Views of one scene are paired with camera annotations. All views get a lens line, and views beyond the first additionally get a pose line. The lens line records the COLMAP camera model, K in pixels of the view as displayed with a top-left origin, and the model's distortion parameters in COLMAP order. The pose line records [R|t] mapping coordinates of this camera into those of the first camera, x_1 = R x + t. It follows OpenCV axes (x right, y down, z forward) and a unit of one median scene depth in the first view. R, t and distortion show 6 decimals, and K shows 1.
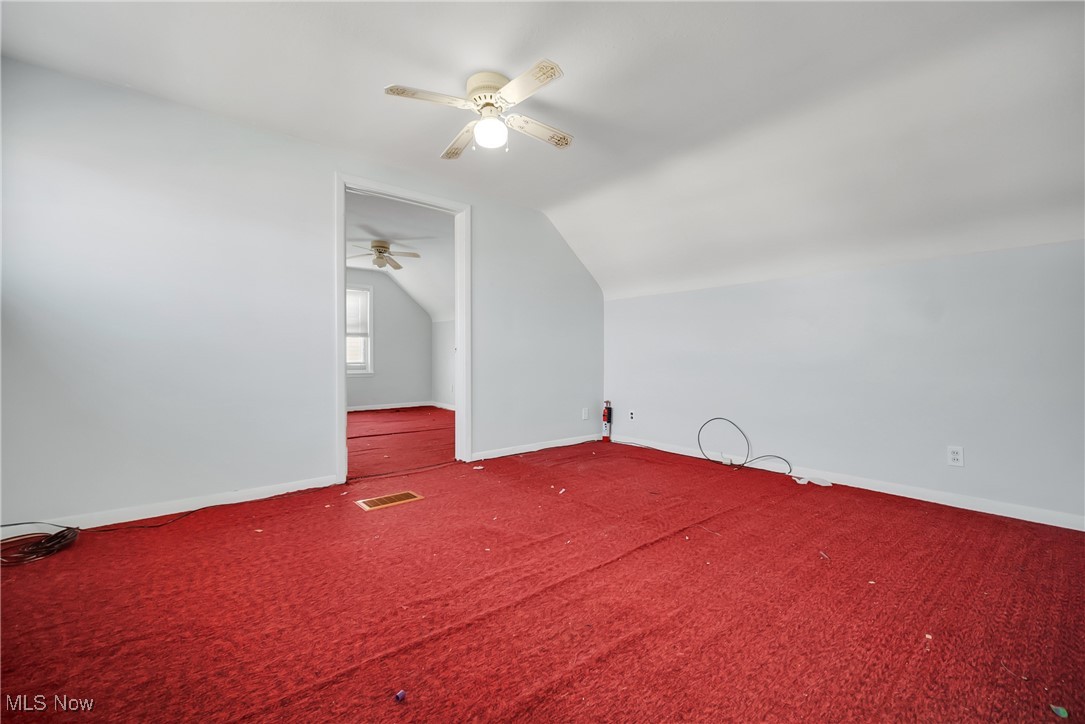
lens RADIAL K [[436.7, 0, 534.8], [0, 436.7, 358.0], [0, 0, 1]] dist [-0.000581, -0.000232]
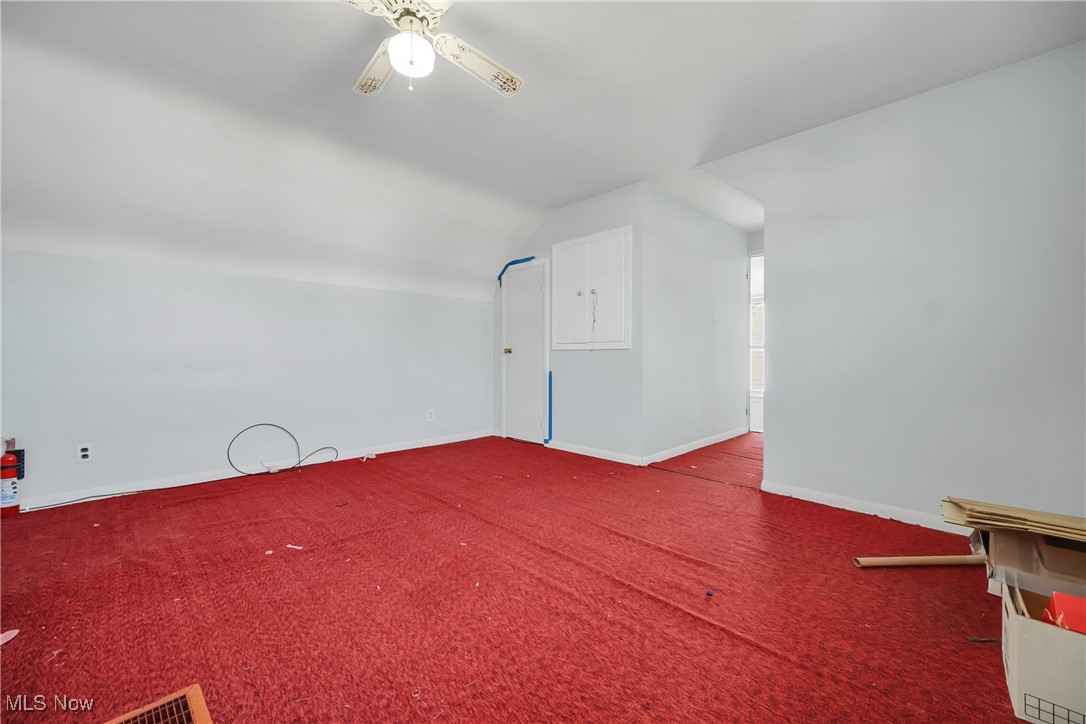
lens RADIAL K [[445.4, 0, 538.8], [0, 445.4, 350.6], [0, 0, 1]] dist [0.000776, -0.000141]
pose [[-0.083299, 0.009334, 0.996481, -0.789565], [0.000014, 0.999956, -0.009365, -0.004882], [-0.996525, -0.000766, -0.083295, 0.766516]]
